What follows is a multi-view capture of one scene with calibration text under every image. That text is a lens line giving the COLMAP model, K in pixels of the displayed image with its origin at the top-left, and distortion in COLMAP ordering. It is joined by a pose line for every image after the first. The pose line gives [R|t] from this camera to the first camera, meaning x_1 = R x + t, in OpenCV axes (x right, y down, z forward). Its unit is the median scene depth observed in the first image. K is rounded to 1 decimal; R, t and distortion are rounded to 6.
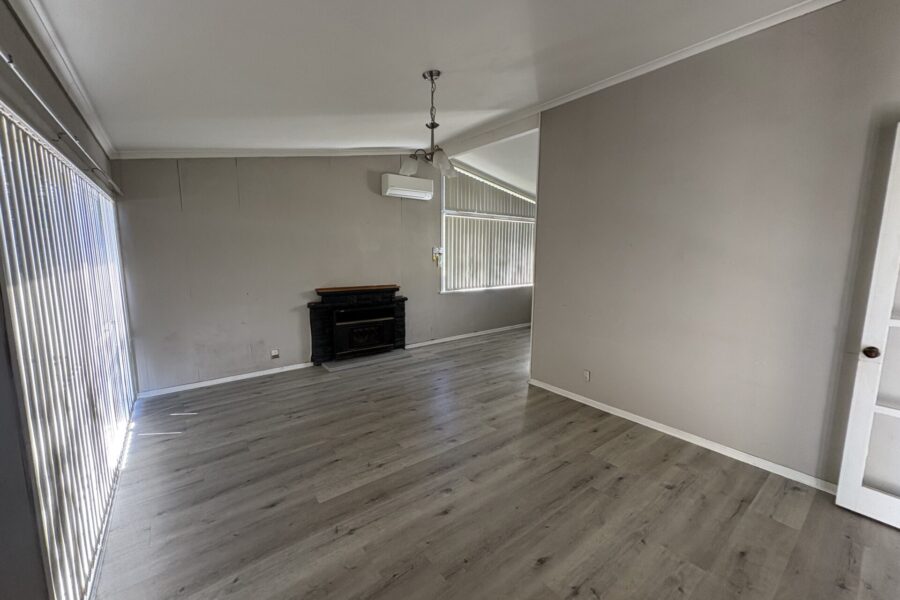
lens RADIAL K [[358.1, 0, 449.5], [0, 358.1, 295.6], [0, 0, 1]] dist [0.007106, 0.000797]
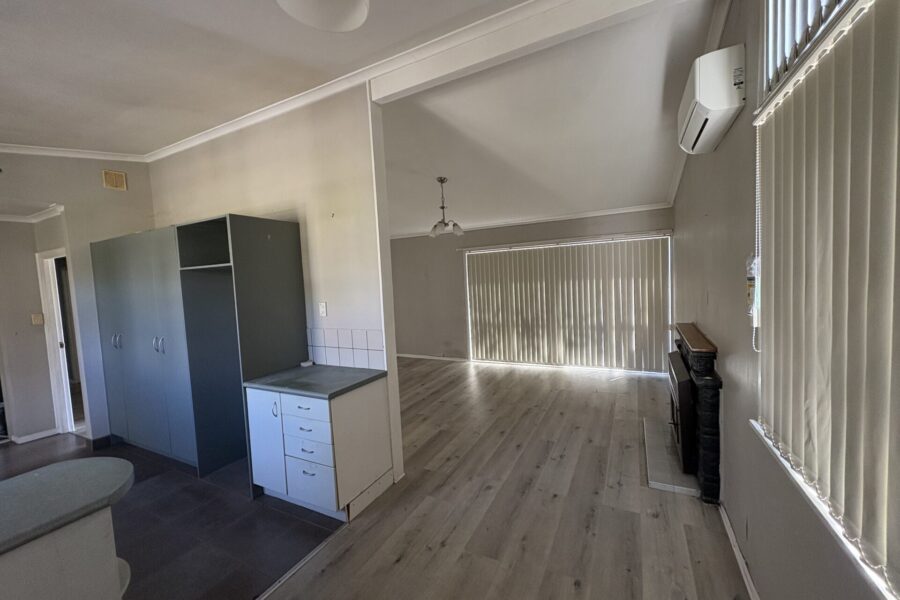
lens RADIAL K [[358.1, 0, 448.8], [0, 358.1, 300.7], [0, 0, 1]] dist [0.007106, 0.000797]
pose [[-0.907932, 0.065204, -0.414015, 0.457528], [-0.009182, 0.984493, 0.175186, -0.228606], [0.419018, 0.162858, -0.893253, 1.796228]]
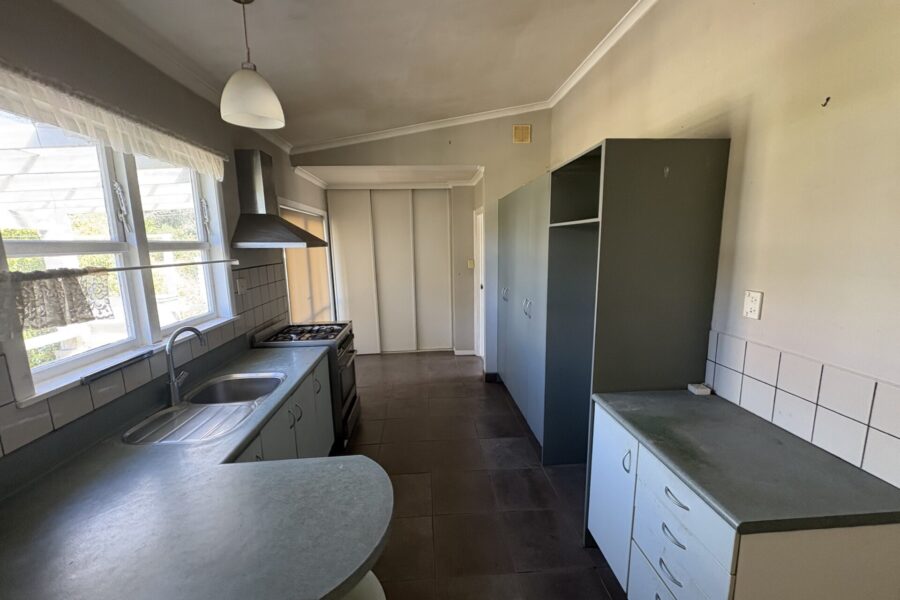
lens RADIAL K [[358.1, 0, 448.5], [0, 358.1, 299.9], [0, 0, 1]] dist [0.007106, 0.000797]
pose [[-0.834179, -0.079345, 0.545756, 0.448264], [0.083419, 0.960056, 0.267083, -0.210971], [-0.545148, 0.268321, -0.794240, 1.451223]]
